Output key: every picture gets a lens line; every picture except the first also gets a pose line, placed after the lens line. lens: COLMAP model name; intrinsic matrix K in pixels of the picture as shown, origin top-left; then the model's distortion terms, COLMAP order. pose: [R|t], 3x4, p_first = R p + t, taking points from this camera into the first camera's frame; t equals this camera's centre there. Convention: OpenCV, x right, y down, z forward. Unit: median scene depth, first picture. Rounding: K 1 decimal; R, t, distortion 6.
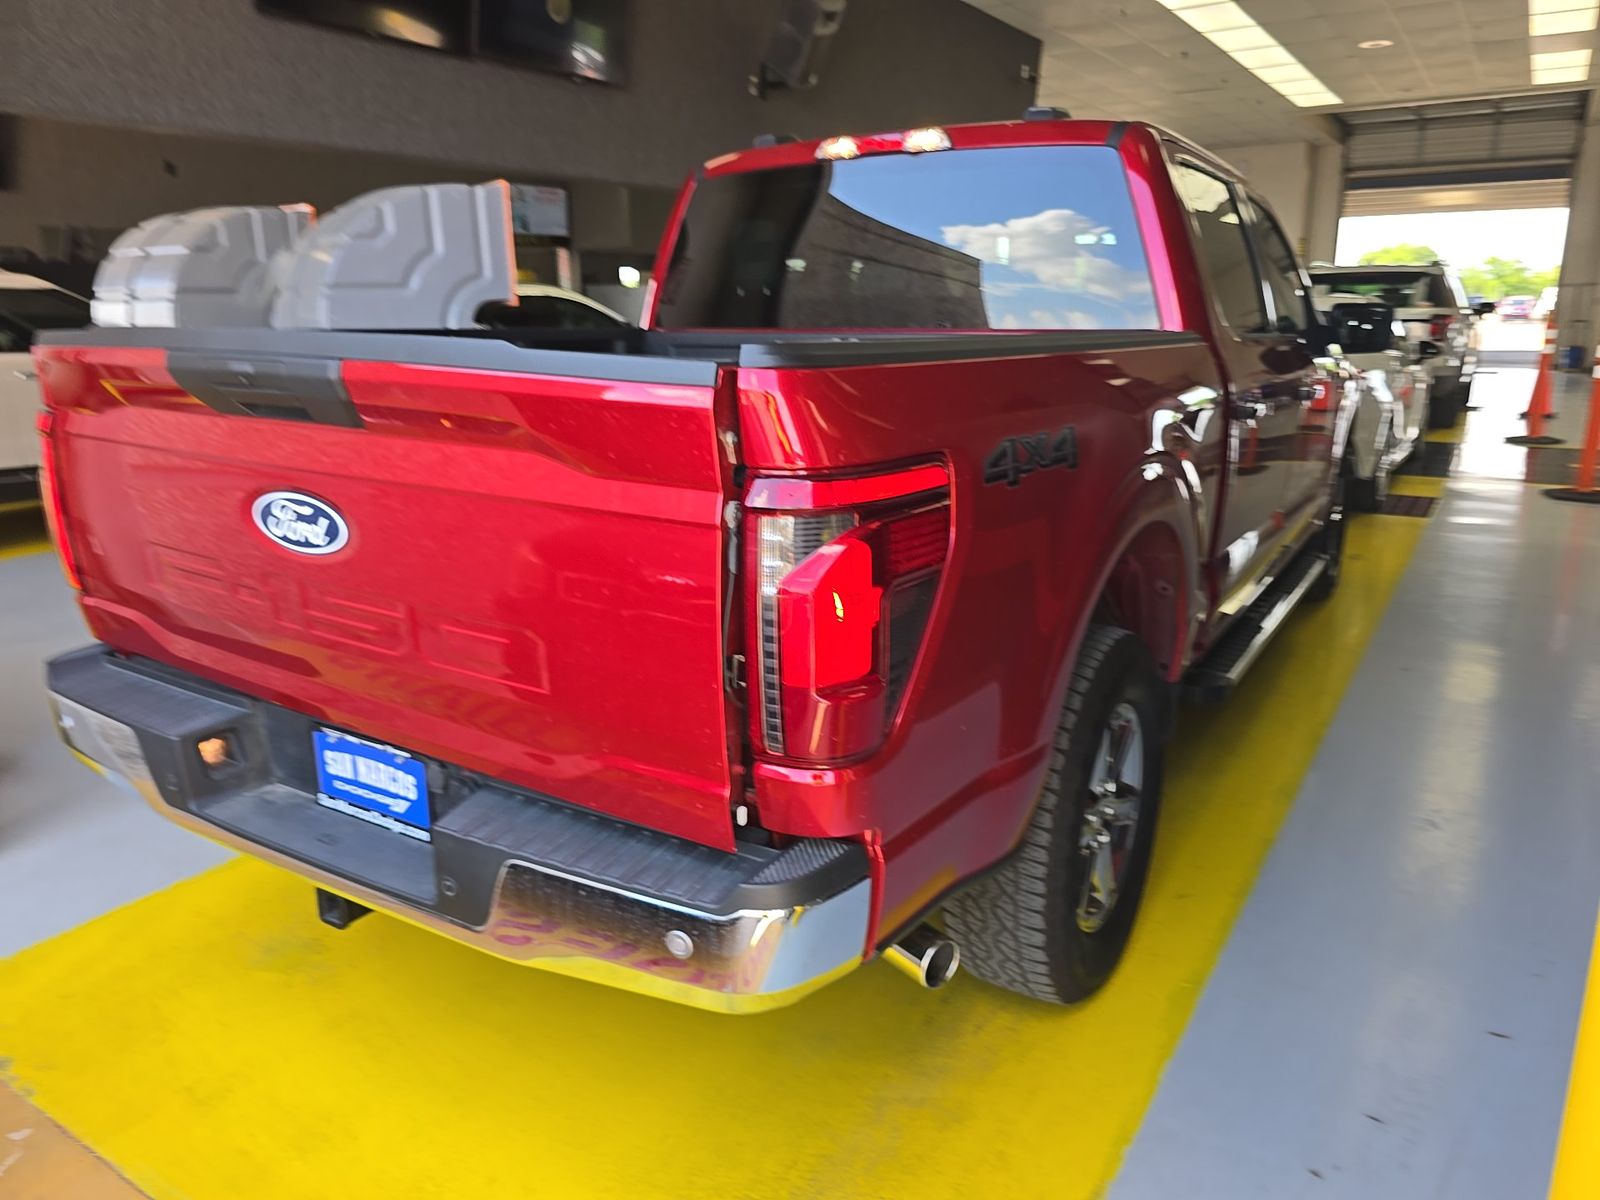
lens RADIAL K [[1095.8, 0, 800.0], [0, 1095.8, 600.0], [0, 0, 1]] dist [0.049945, -0.049199]
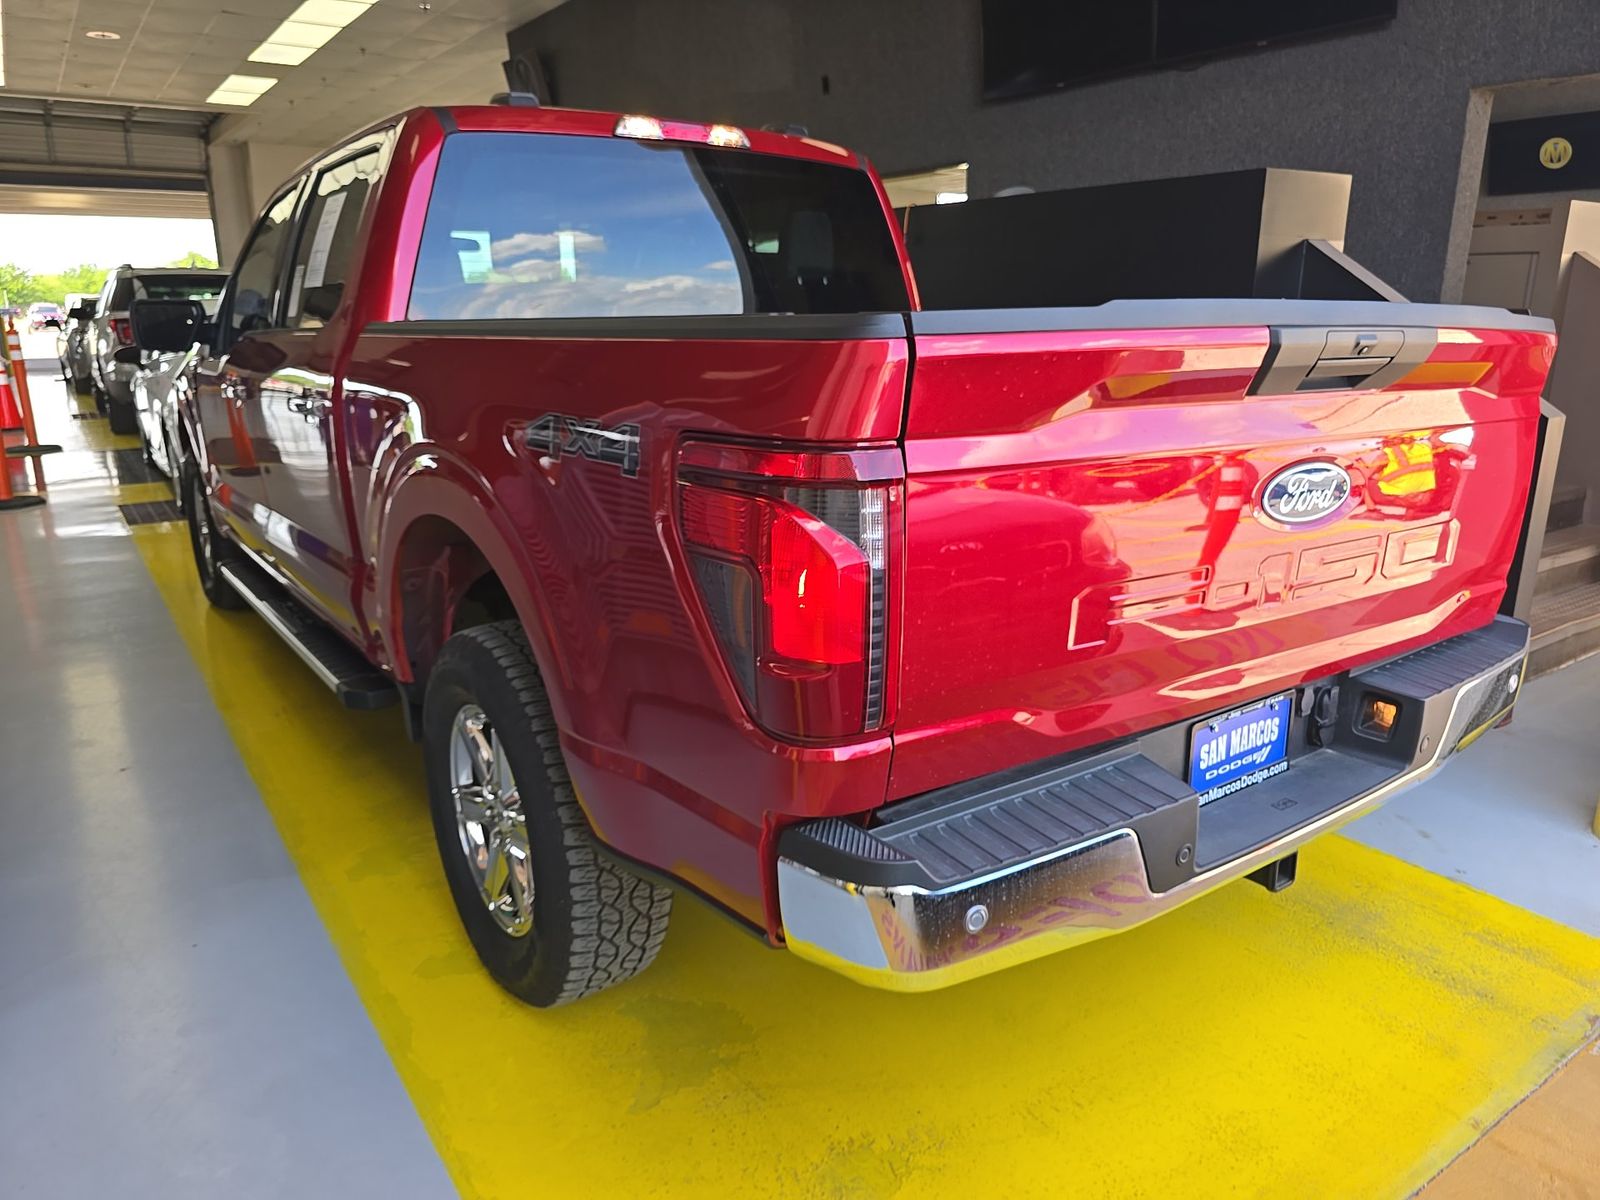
lens RADIAL K [[1096.7, 0, 804.5], [0, 1096.7, 594.8], [0, 0, 1]] dist [0.049493, -0.045515]
pose [[0.380413, -0.229735, 0.895828, -1.384642], [0.240006, 0.959991, 0.144271, -0.210504], [-0.893131, 0.160122, 0.420331, 0.882402]]
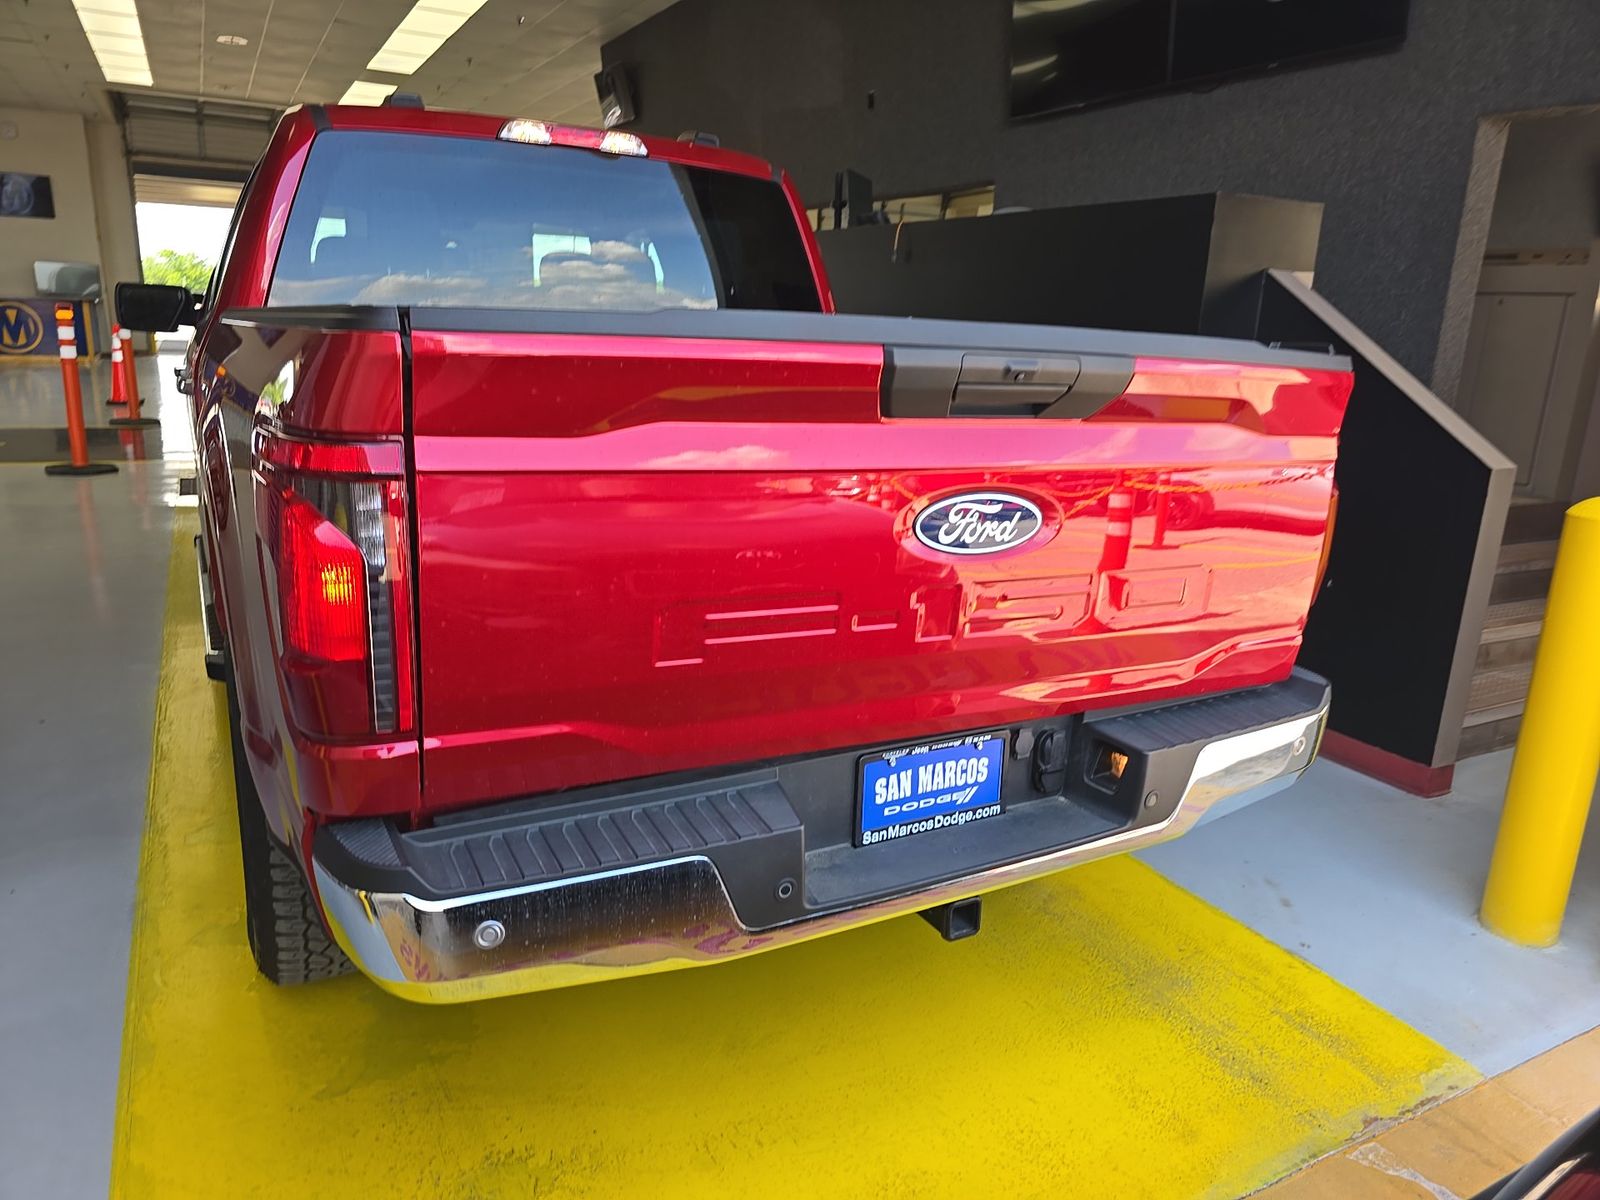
lens RADIAL K [[1086.2, 0, 798.8], [0, 1086.2, 591.3], [0, 0, 1]] dist [0.060349, -0.050461]
pose [[0.487168, -0.186606, 0.853138, -1.203279], [0.184701, 0.976822, 0.108189, -0.127837], [-0.853553, 0.104869, 0.510343, 0.574397]]
